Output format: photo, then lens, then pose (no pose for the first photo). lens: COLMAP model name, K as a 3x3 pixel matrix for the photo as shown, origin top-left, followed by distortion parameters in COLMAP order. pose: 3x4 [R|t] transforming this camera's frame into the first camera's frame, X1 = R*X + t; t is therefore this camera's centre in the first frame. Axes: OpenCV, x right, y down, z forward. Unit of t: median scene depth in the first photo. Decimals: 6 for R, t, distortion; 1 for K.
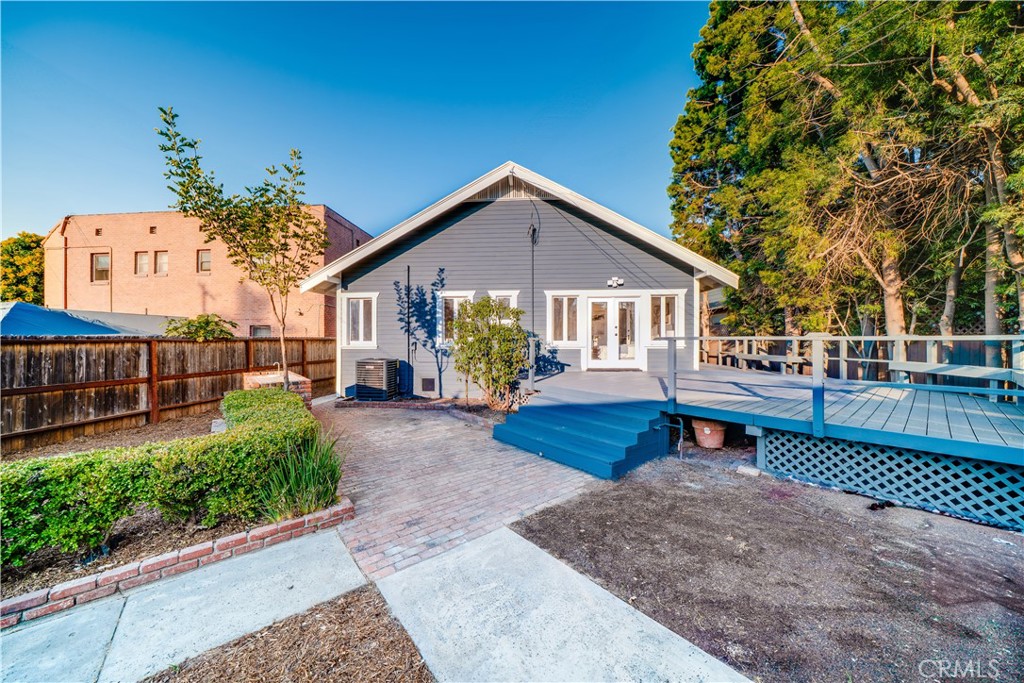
lens RADIAL K [[362.9, 0, 512.0], [0, 362.9, 339.8], [0, 0, 1]] dist [-0.012347, 0.000901]
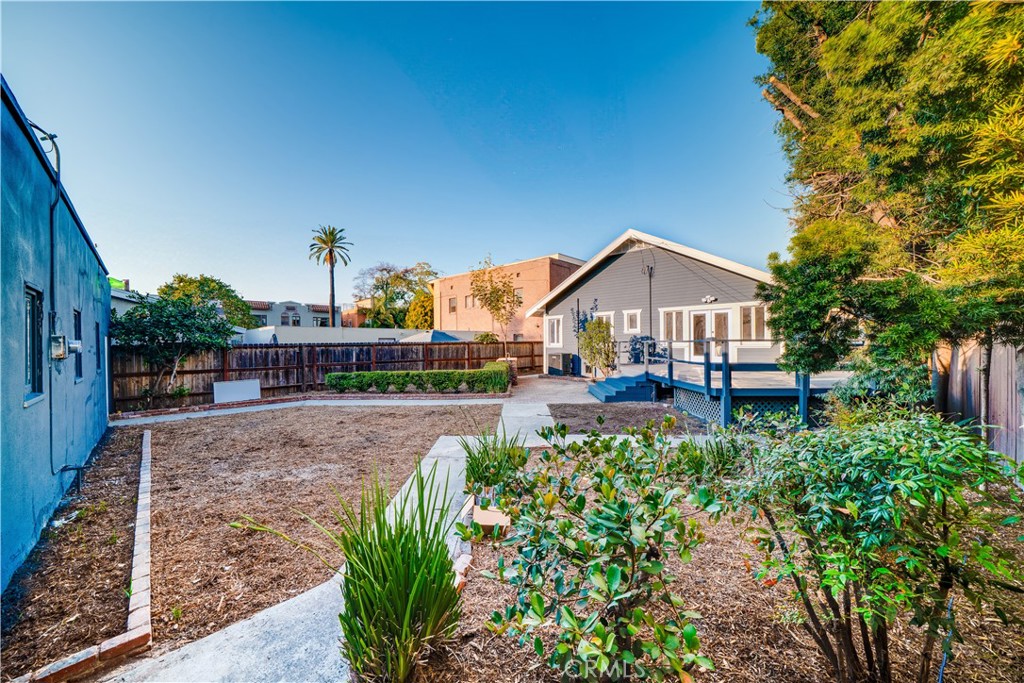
lens RADIAL K [[353.5, 0, 517.3], [0, 353.5, 340.7], [0, 0, 1]] dist [-0.001409, 0.000024]
pose [[0.782696, -0.008244, -0.622349, 0.533891], [0.006839, 0.999966, -0.004645, -0.001713], [0.622366, -0.000621, 0.782726, -0.483734]]
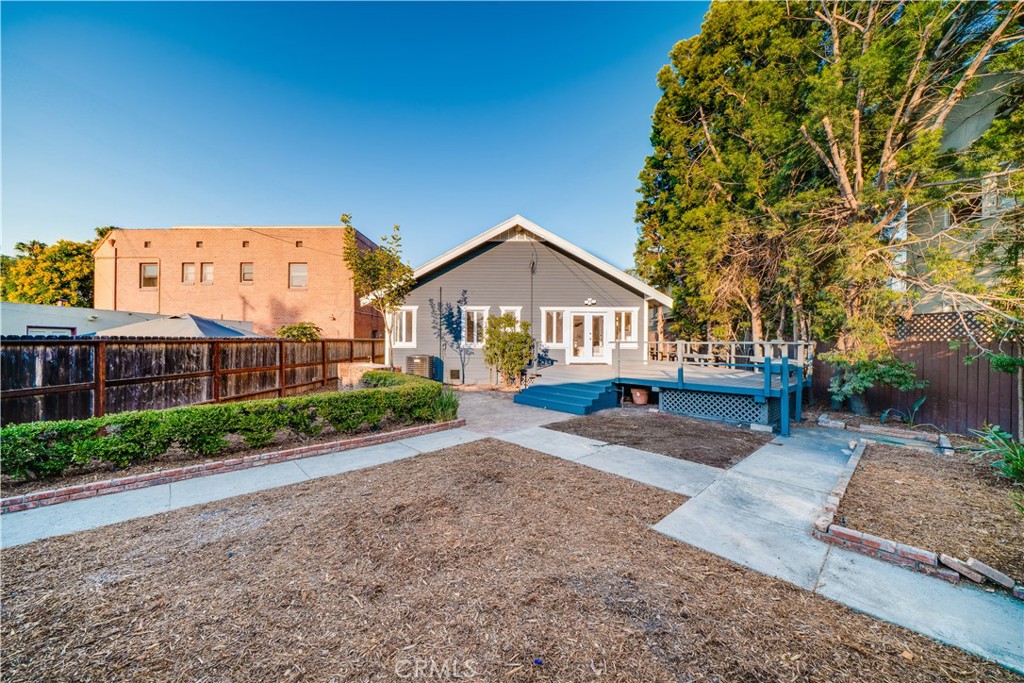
lens RADIAL K [[362.9, 0, 516.6], [0, 362.9, 342.5], [0, 0, 1]] dist [-0.012347, 0.000901]
pose [[0.997519, 0.008125, 0.069928, -0.096976], [-0.008283, 0.999964, 0.001969, -0.001300], [-0.069909, -0.002544, 0.997550, -0.386520]]
